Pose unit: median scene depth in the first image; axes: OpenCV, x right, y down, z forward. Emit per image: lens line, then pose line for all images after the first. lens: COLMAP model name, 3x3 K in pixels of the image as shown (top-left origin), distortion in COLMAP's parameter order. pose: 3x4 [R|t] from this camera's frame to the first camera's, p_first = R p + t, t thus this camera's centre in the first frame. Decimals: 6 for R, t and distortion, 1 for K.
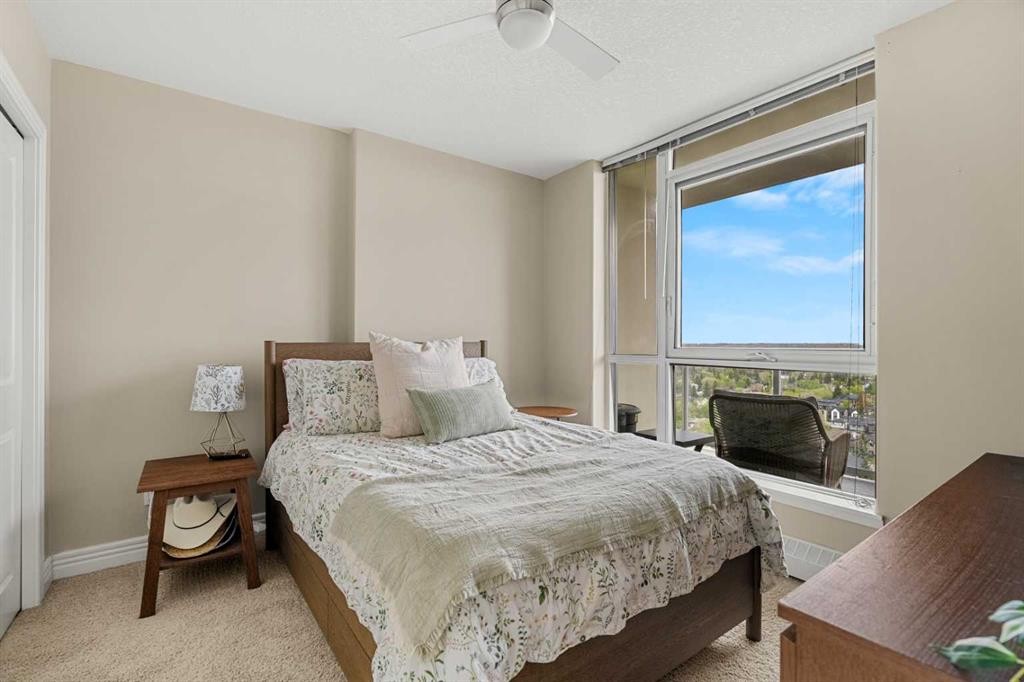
lens RADIAL K [[464.4, 0, 512.0], [0, 464.4, 341.0], [0, 0, 1]] dist [-0.002518, 0.000072]
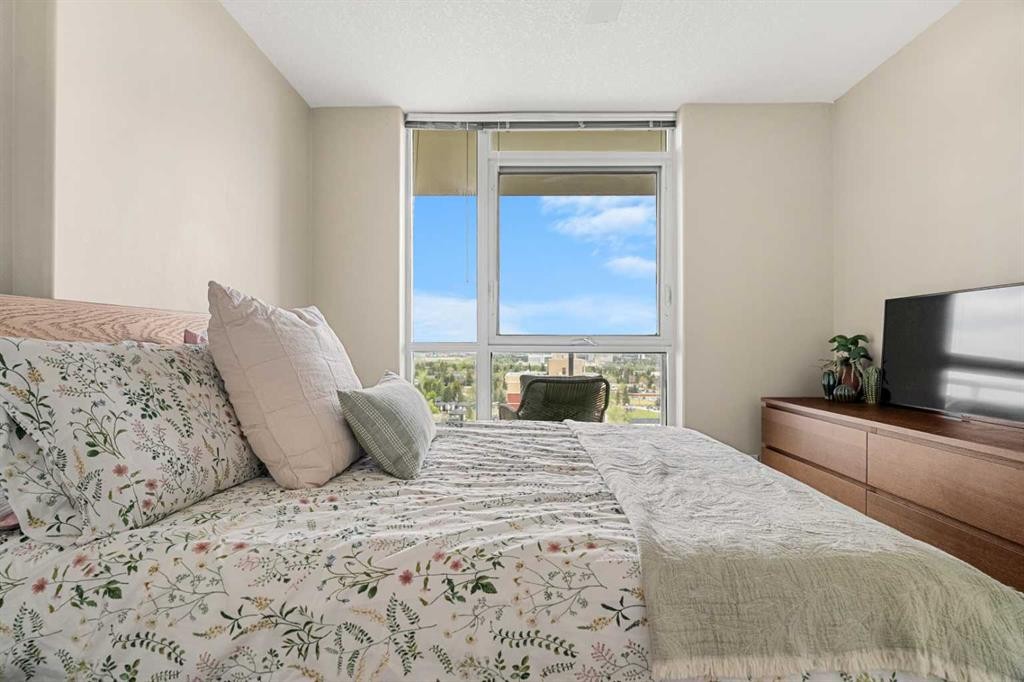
lens RADIAL K [[464.4, 0, 512.0], [0, 464.4, 341.0], [0, 0, 1]] dist [-0.002518, 0.000072]
pose [[0.610586, 0.009700, 0.791890, -0.487255], [-0.006115, 0.999953, -0.007534, 0.043535], [-0.791926, -0.000242, 0.610617, 0.458398]]
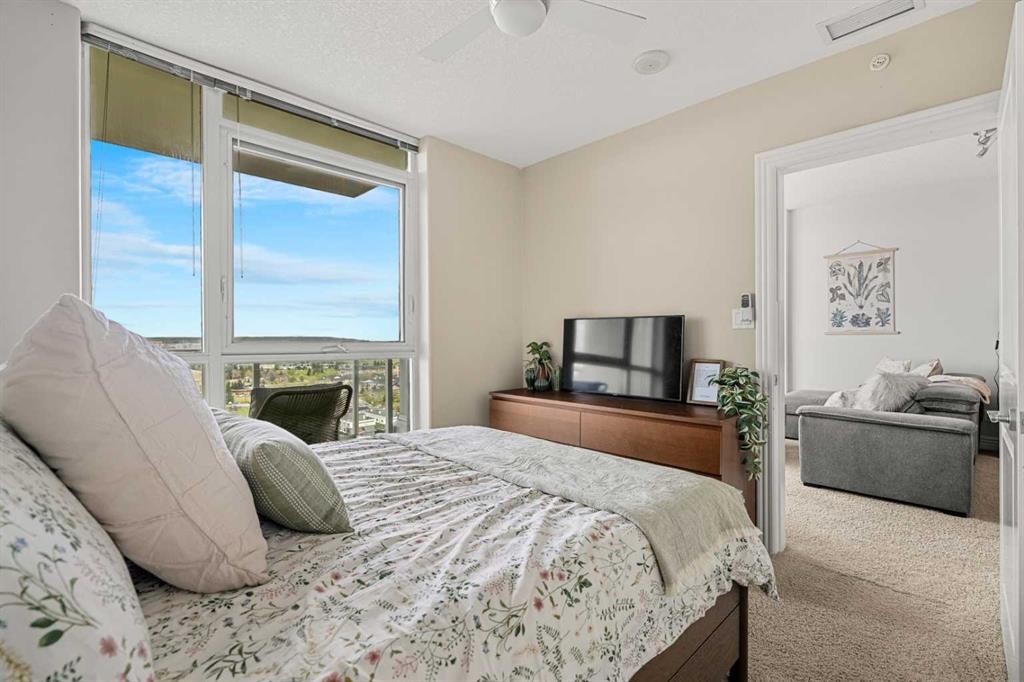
lens RADIAL K [[459.7, 0, 512.3], [0, 459.7, 335.0], [0, 0, 1]] dist [-0.001587, -0.000218]
pose [[-0.136850, 0.004255, 0.990583, -0.611278], [-0.004587, 0.999977, -0.004929, 0.005193], [-0.990581, -0.005218, -0.136827, 0.756908]]
